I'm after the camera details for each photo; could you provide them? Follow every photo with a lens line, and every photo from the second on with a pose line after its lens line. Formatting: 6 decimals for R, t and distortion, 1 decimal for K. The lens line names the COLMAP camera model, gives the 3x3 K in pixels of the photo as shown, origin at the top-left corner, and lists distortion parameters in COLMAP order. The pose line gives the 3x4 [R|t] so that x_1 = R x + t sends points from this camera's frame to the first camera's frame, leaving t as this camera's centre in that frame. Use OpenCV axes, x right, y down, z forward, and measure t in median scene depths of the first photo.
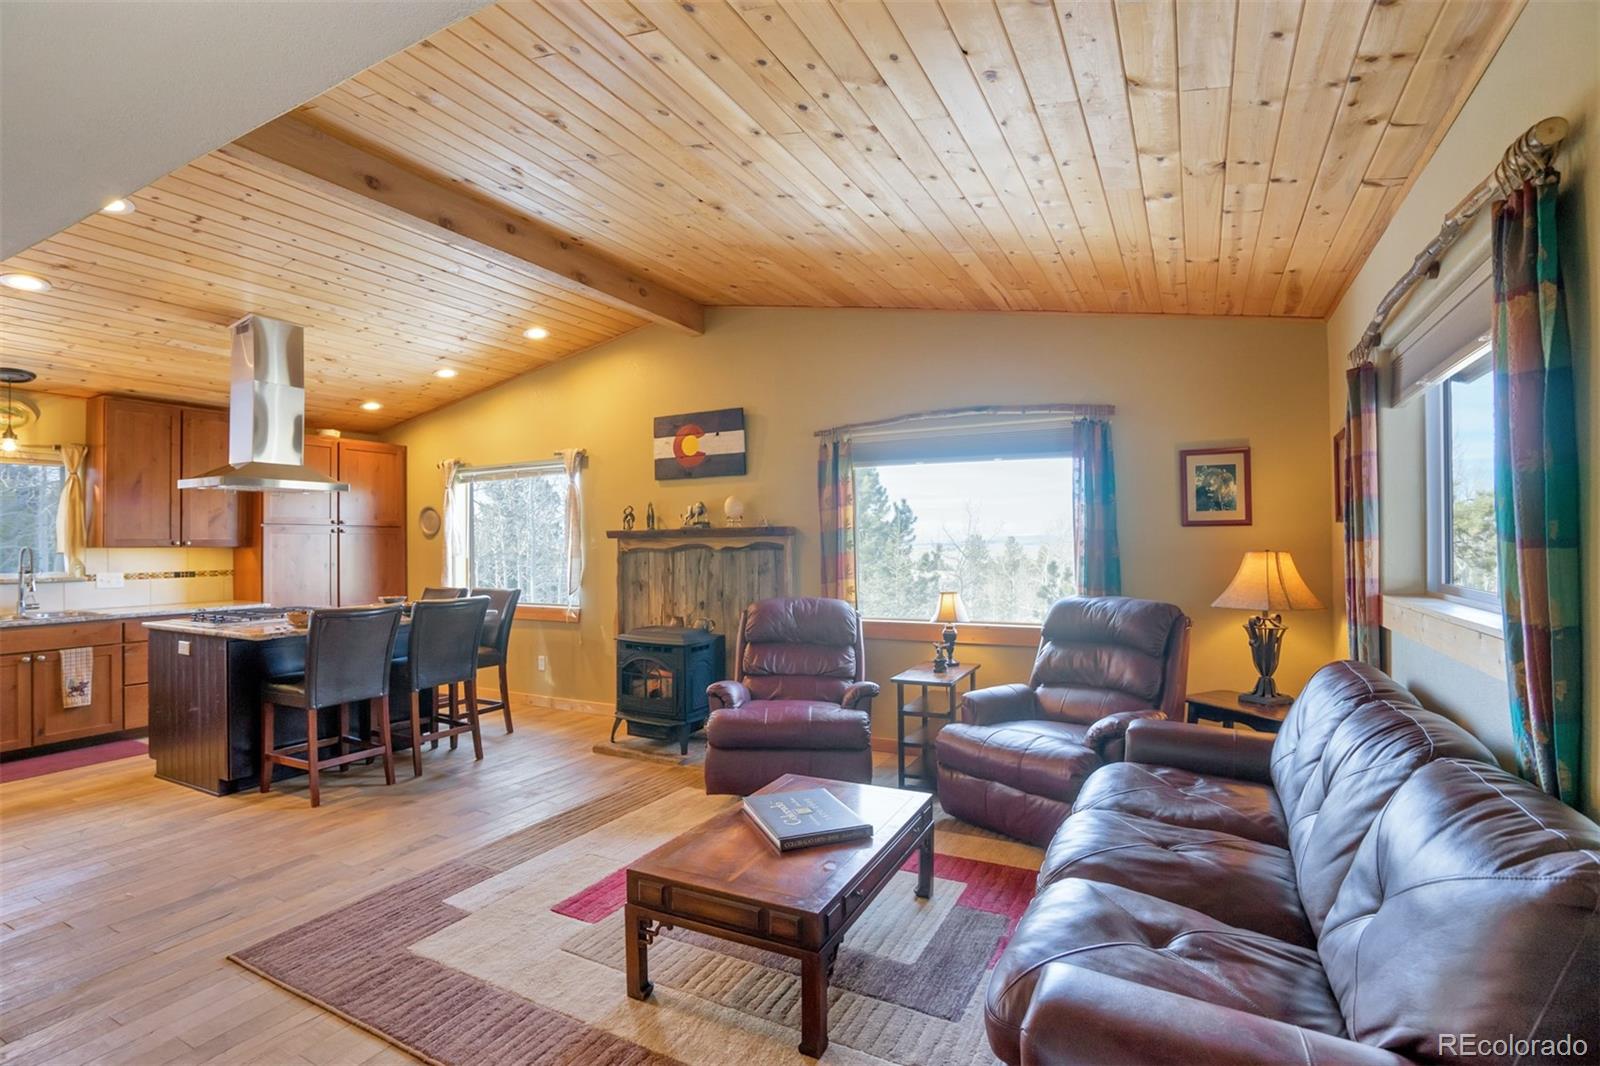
lens RADIAL K [[742.9, 0, 800.0], [0, 742.9, 533.0], [0, 0, 1]] dist [0.002898, 0.000678]
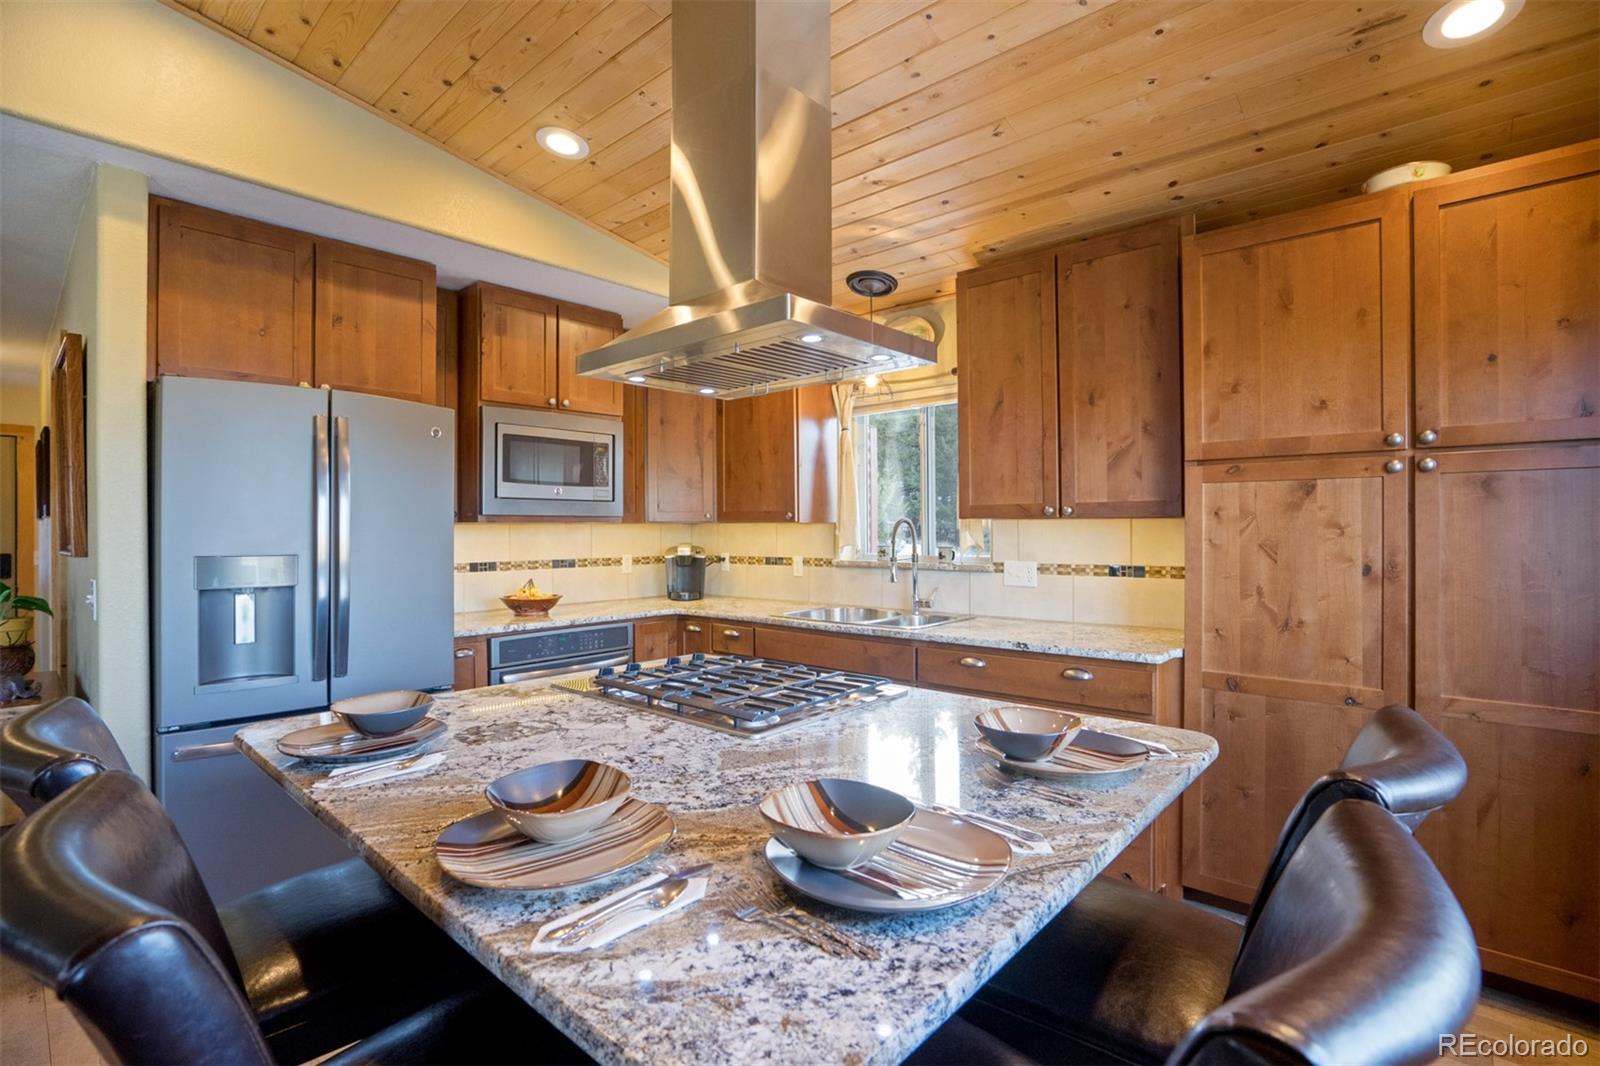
lens RADIAL K [[742.9, 0, 800.0], [0, 742.9, 533.0], [0, 0, 1]] dist [0.002898, 0.000678]
pose [[-0.241824, 0.012147, -0.970244, -0.283817], [0.024389, 0.999682, 0.006437, 0.021414], [0.970013, -0.022107, -0.242044, 0.934613]]
